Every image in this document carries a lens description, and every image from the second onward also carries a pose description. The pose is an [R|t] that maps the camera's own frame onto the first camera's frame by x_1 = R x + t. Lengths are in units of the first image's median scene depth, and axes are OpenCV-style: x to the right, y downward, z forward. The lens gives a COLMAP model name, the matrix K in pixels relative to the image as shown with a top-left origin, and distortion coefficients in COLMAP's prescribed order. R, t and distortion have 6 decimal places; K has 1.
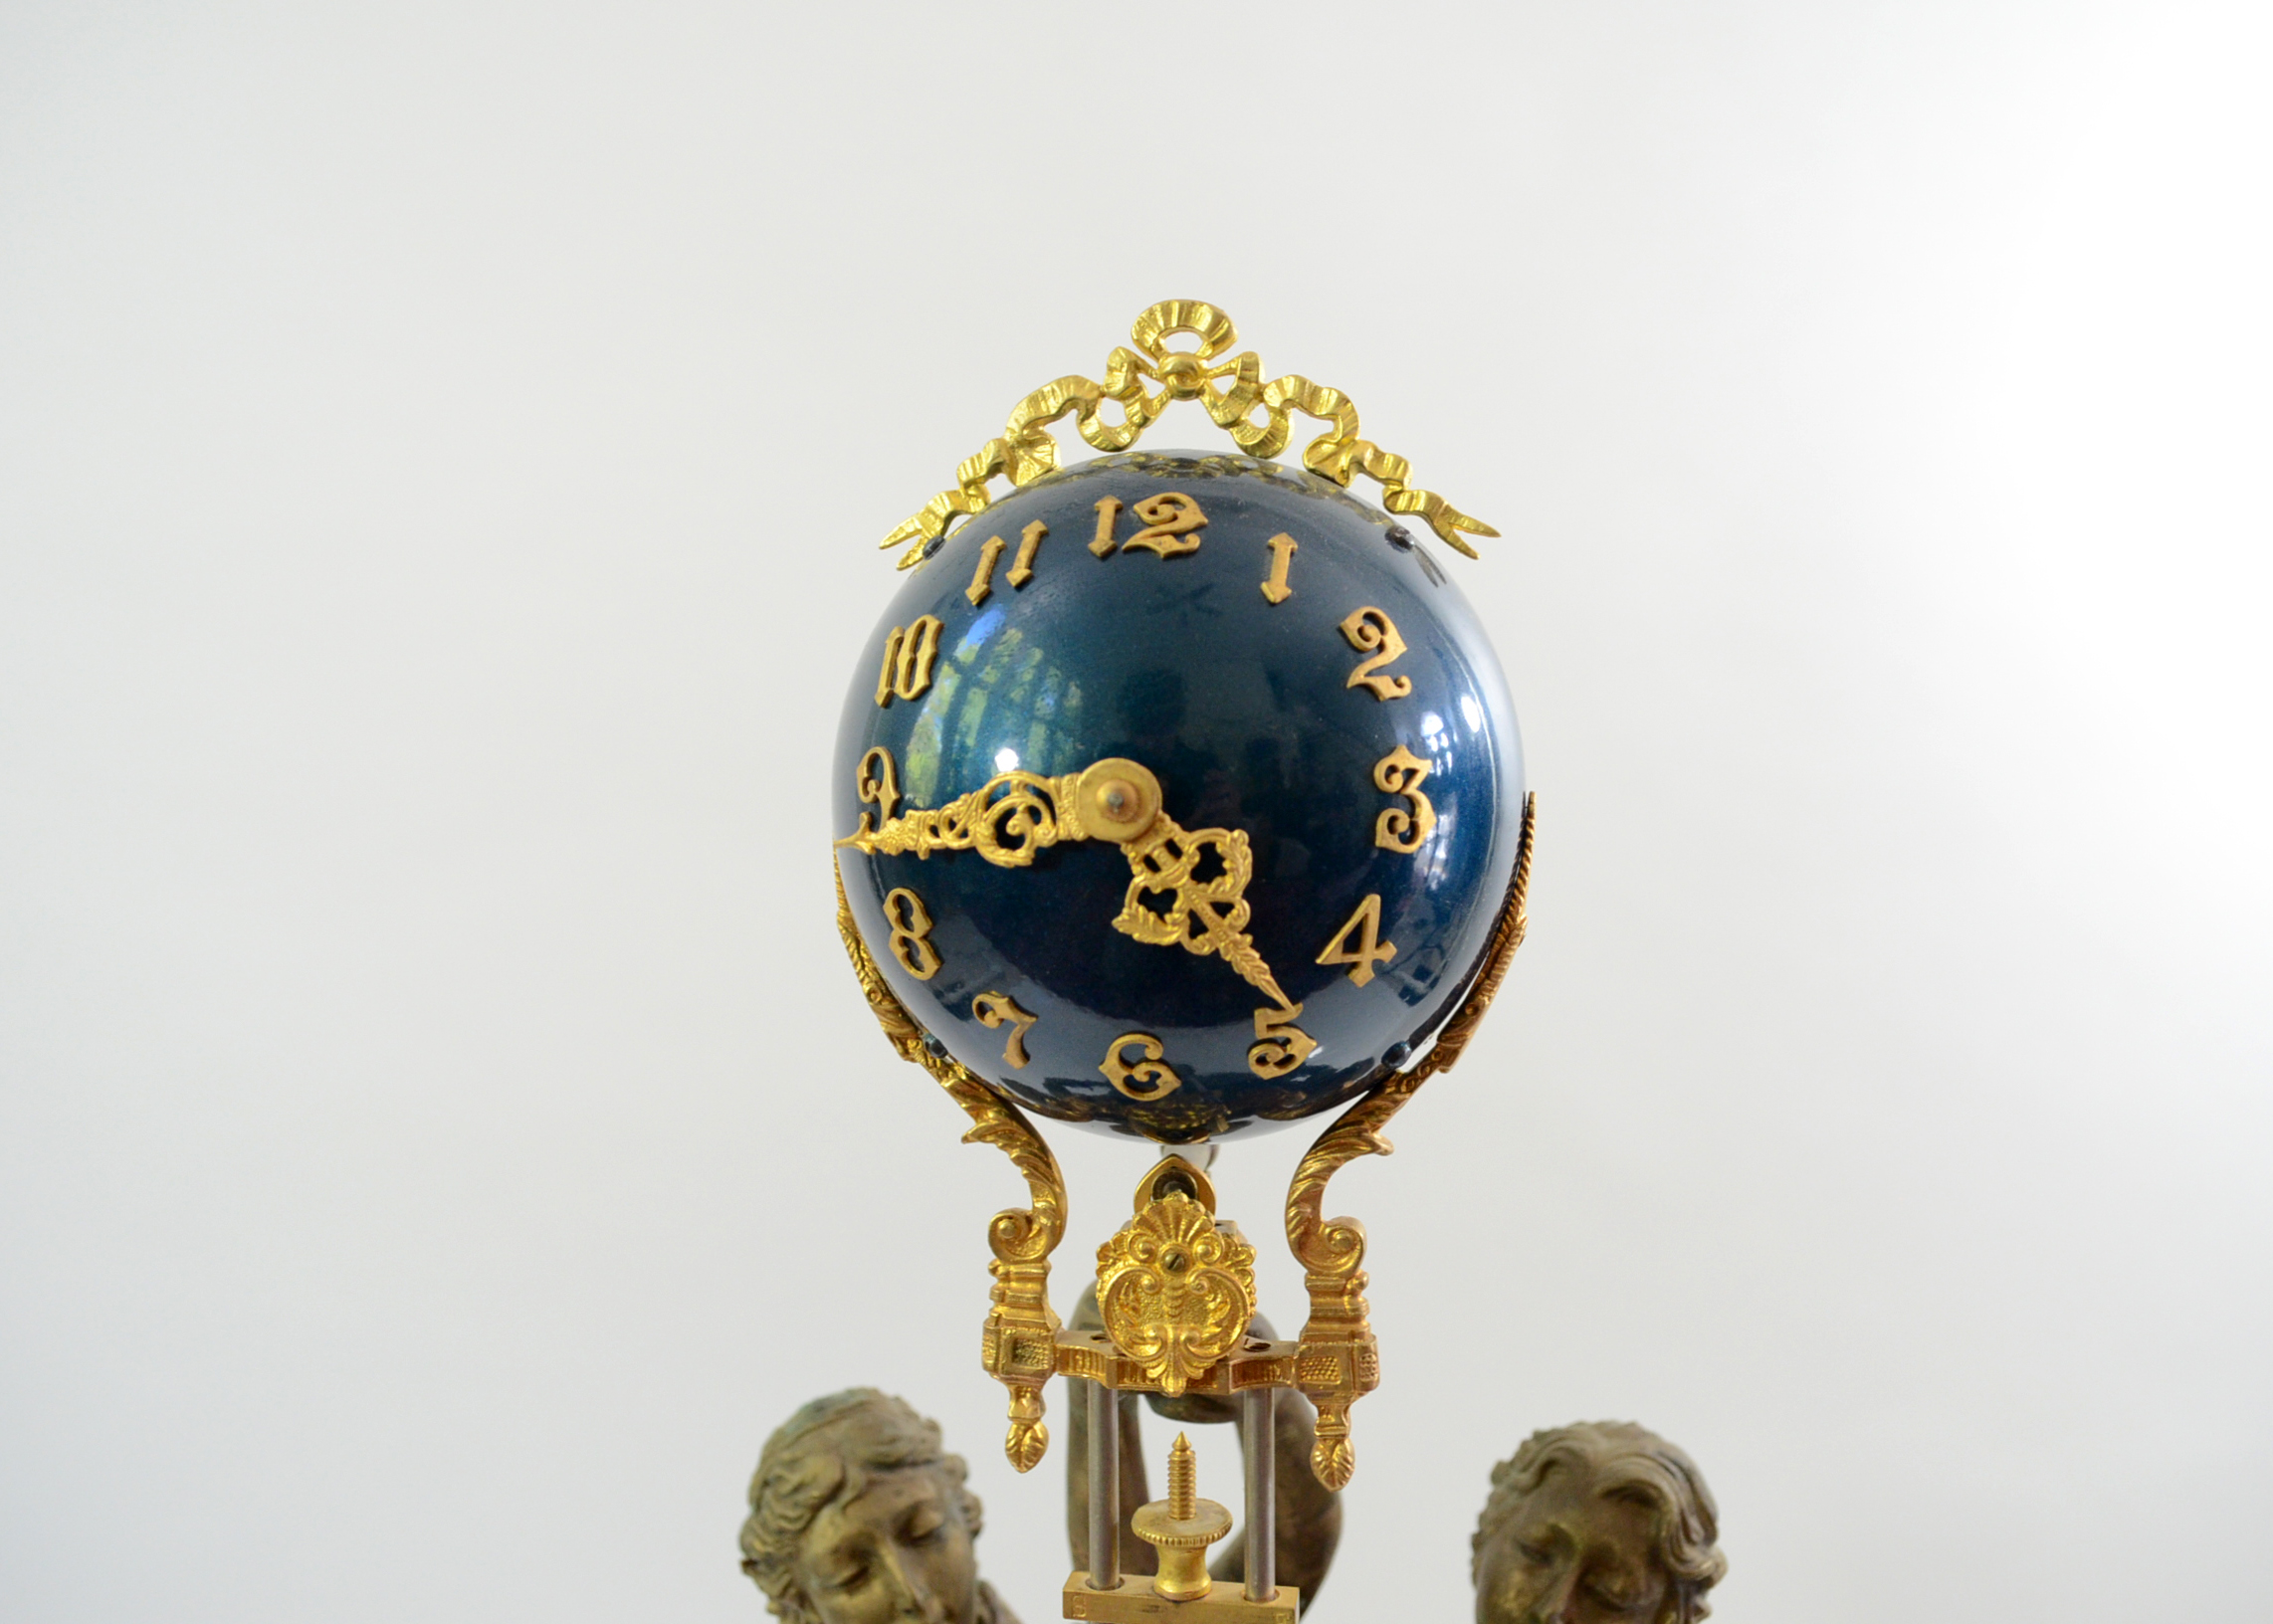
lens RADIAL K [[1884.3, 0, 1138.3], [0, 1884.3, 803.4], [0, 0, 1]] dist [-0.016107, 0.021134]
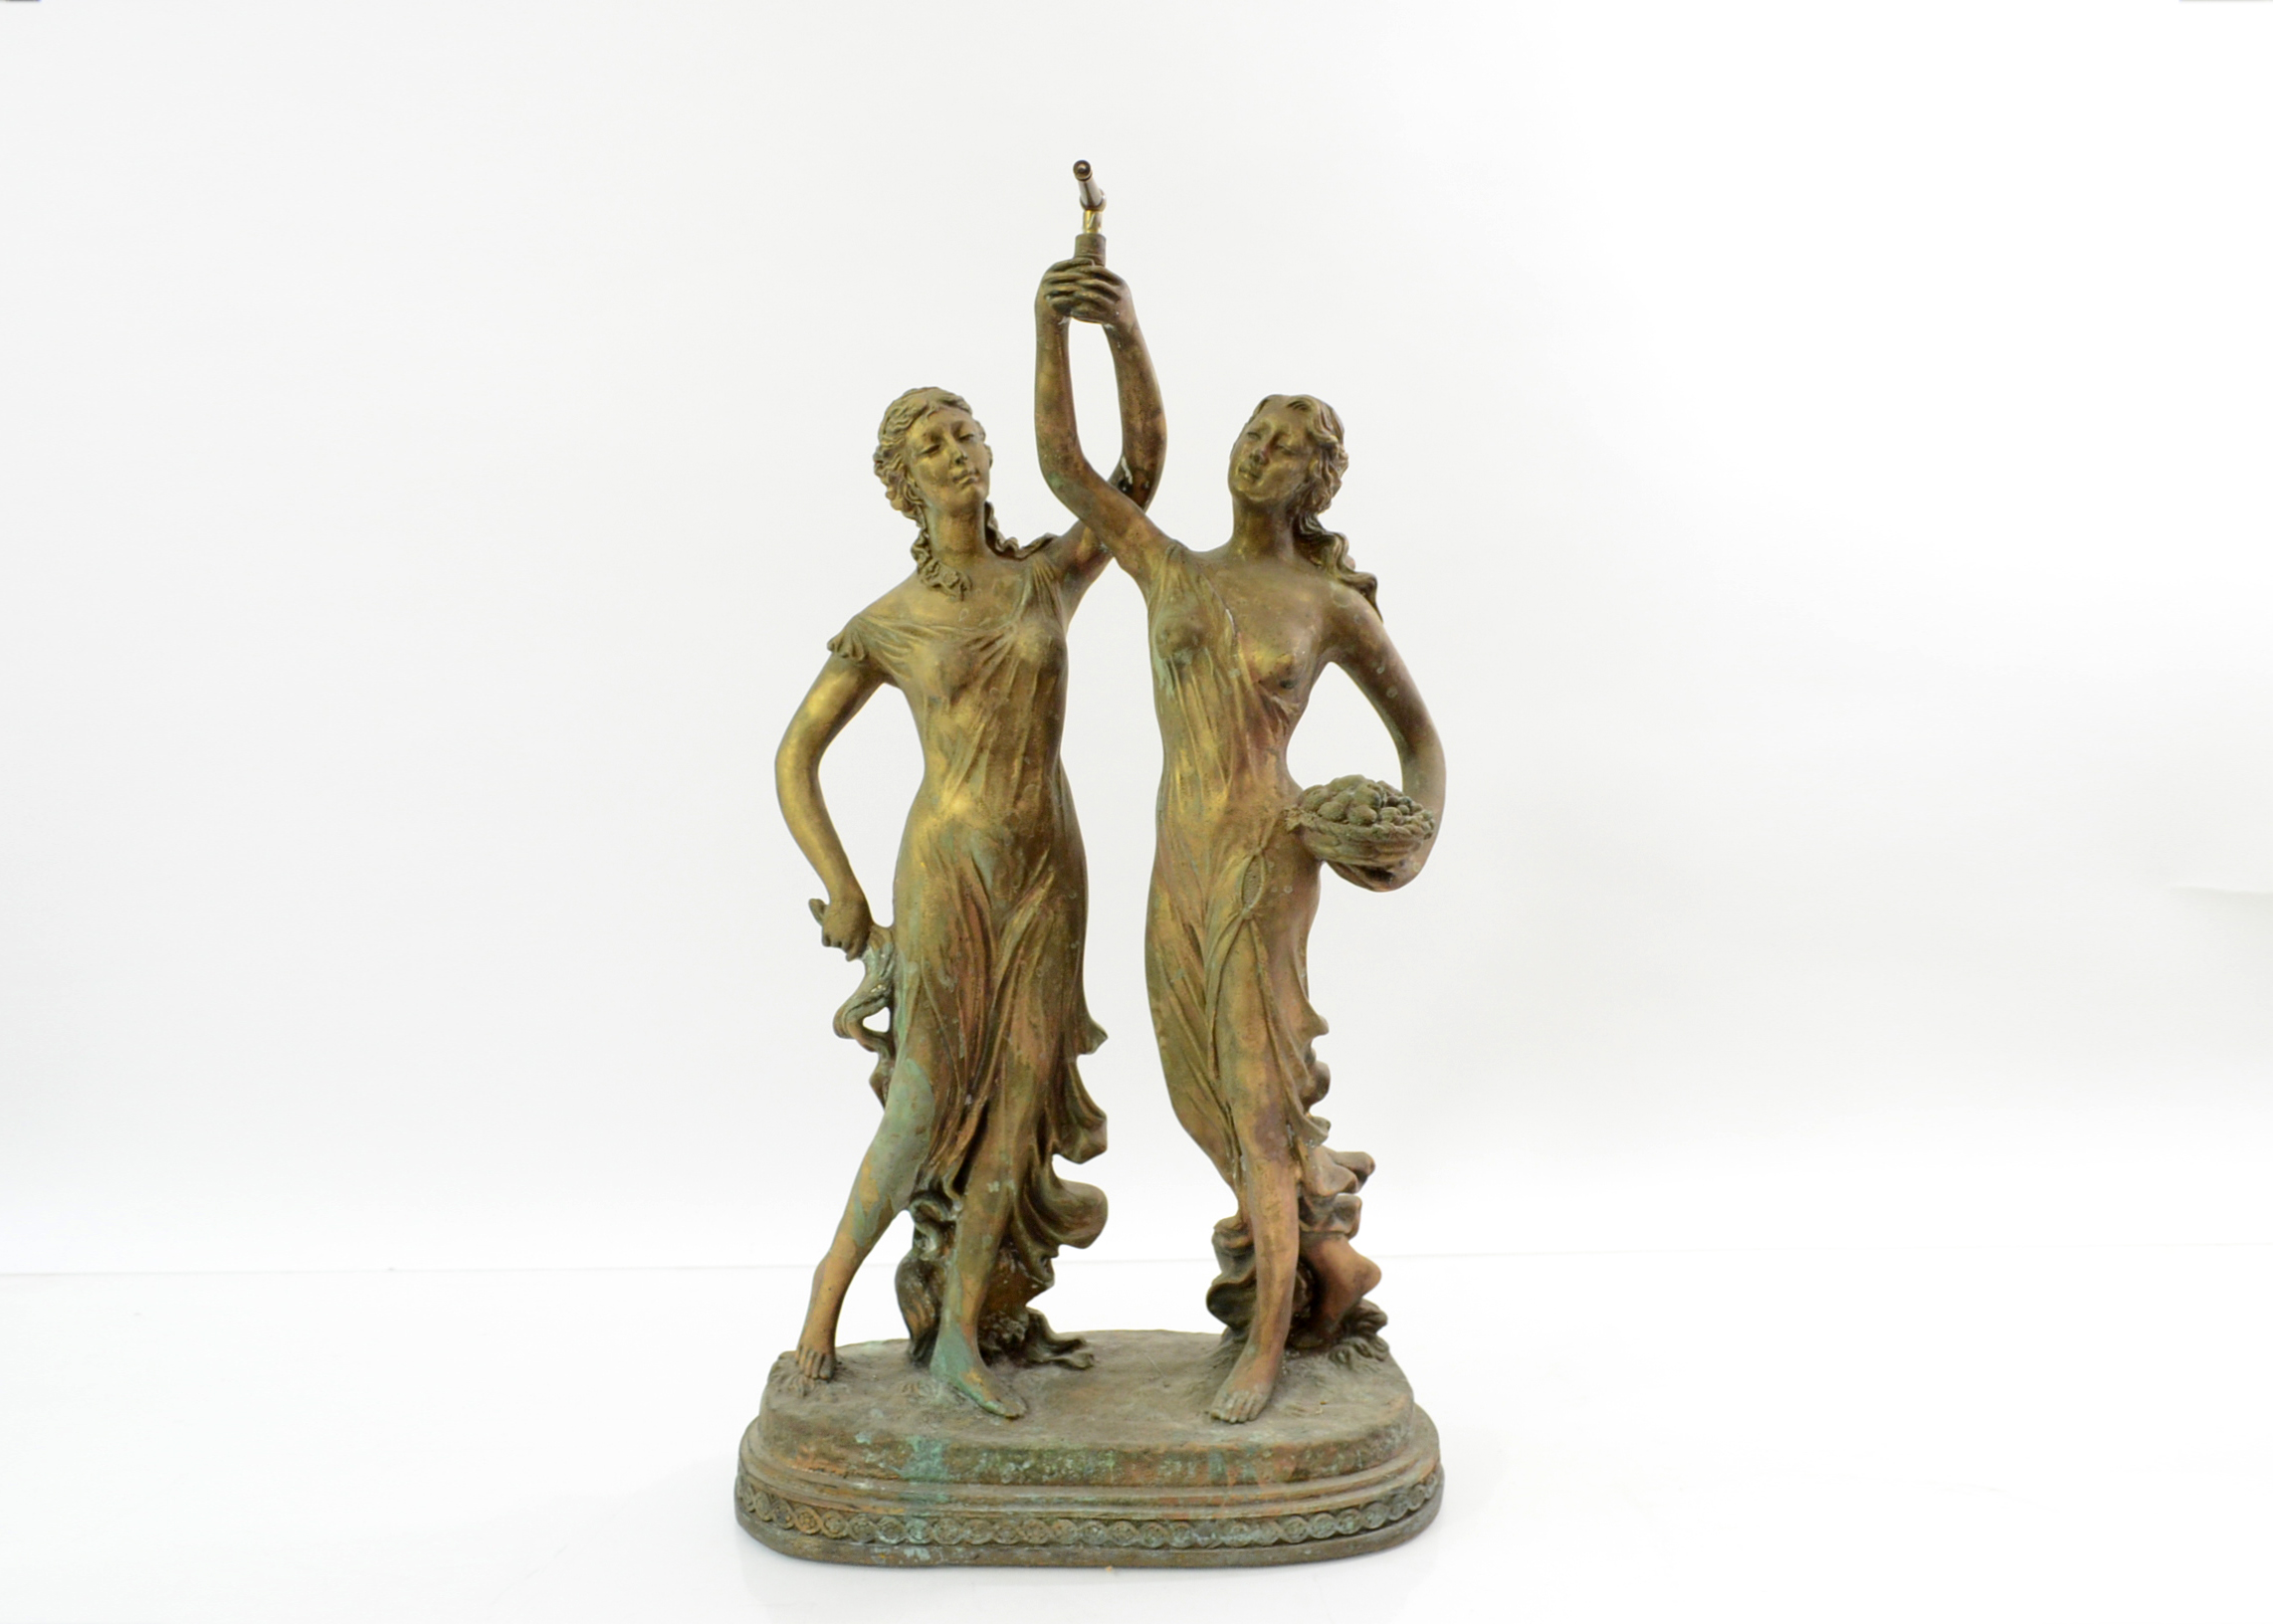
lens RADIAL K [[1884.3, 0, 1157.1], [0, 1884.3, 817.2], [0, 0, 1]] dist [-0.016107, 0.021134]
pose [[0.999678, 0.022916, 0.010898, 0.113030], [-0.023417, 0.998554, 0.048380, 0.938126], [-0.009773, -0.048619, 0.998770, -1.471557]]
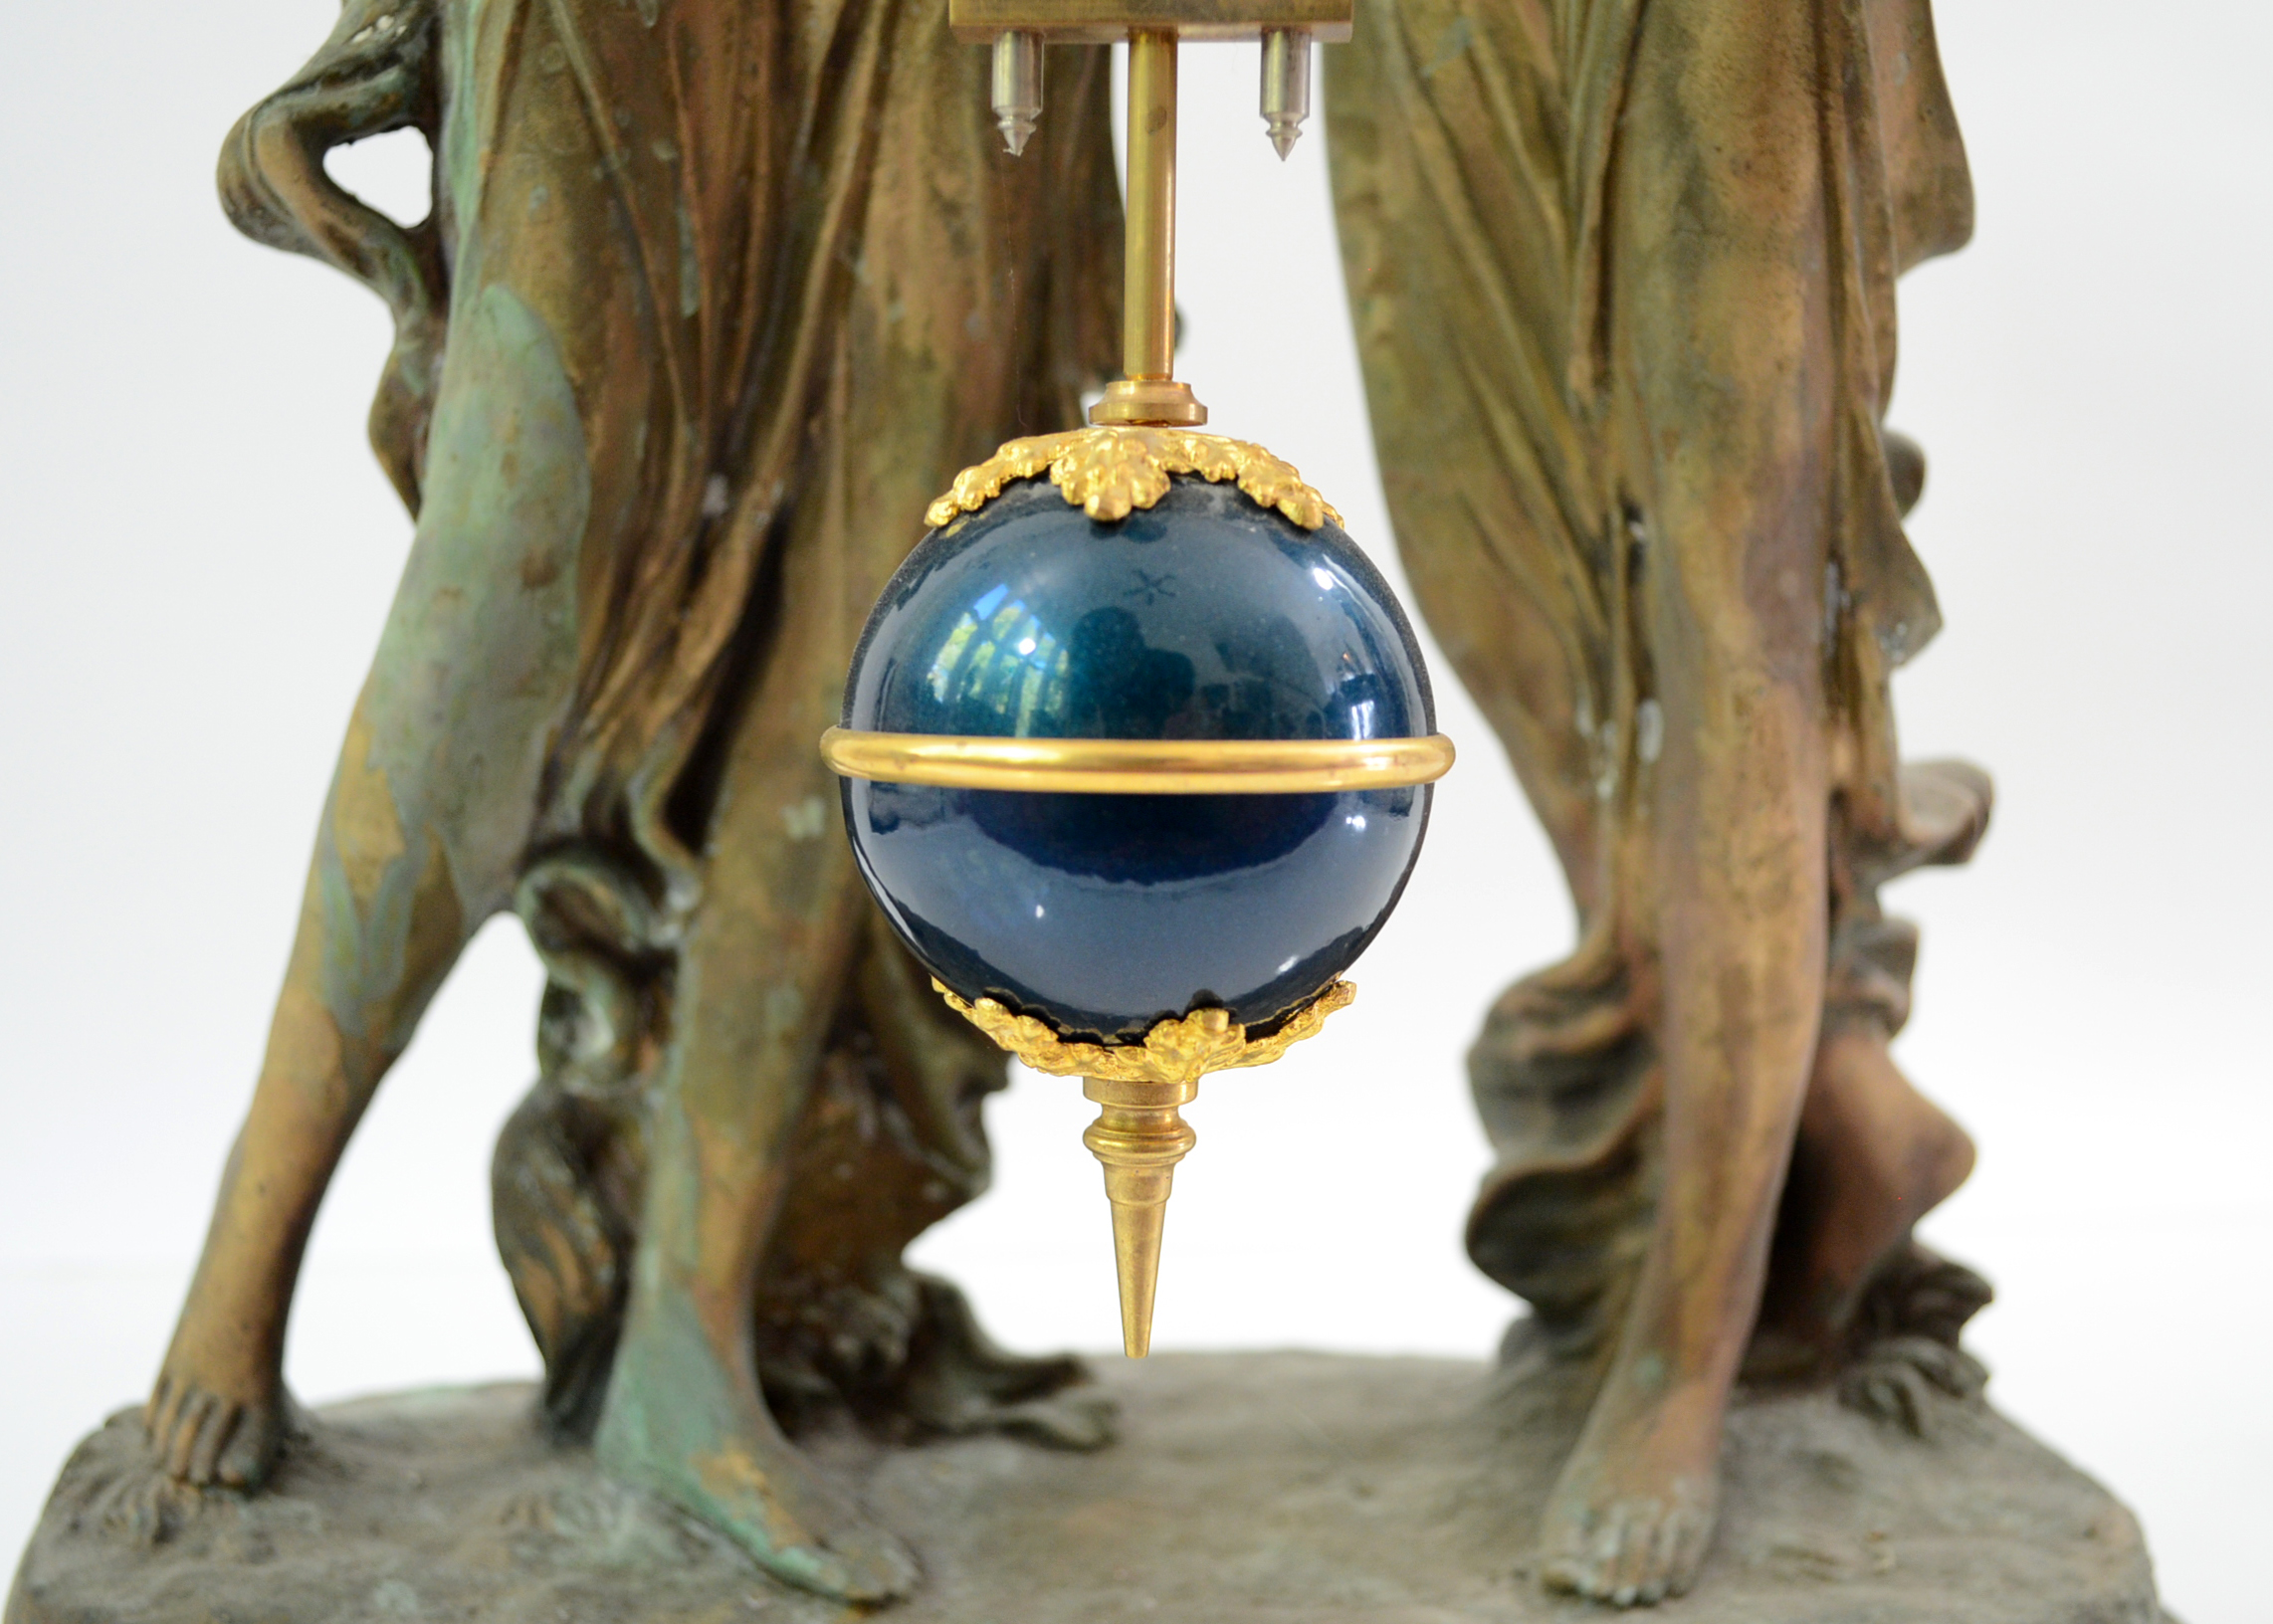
lens RADIAL K [[2416.1, 0, 1163.7], [0, 2416.1, 818.5], [0, 0, 1]] dist [-0.019254, 0.000000]
pose [[0.997381, 0.022121, 0.068868, -0.007470], [-0.024619, 0.999062, 0.035635, 1.611966], [-0.068015, -0.037237, 0.996989, 0.302536]]
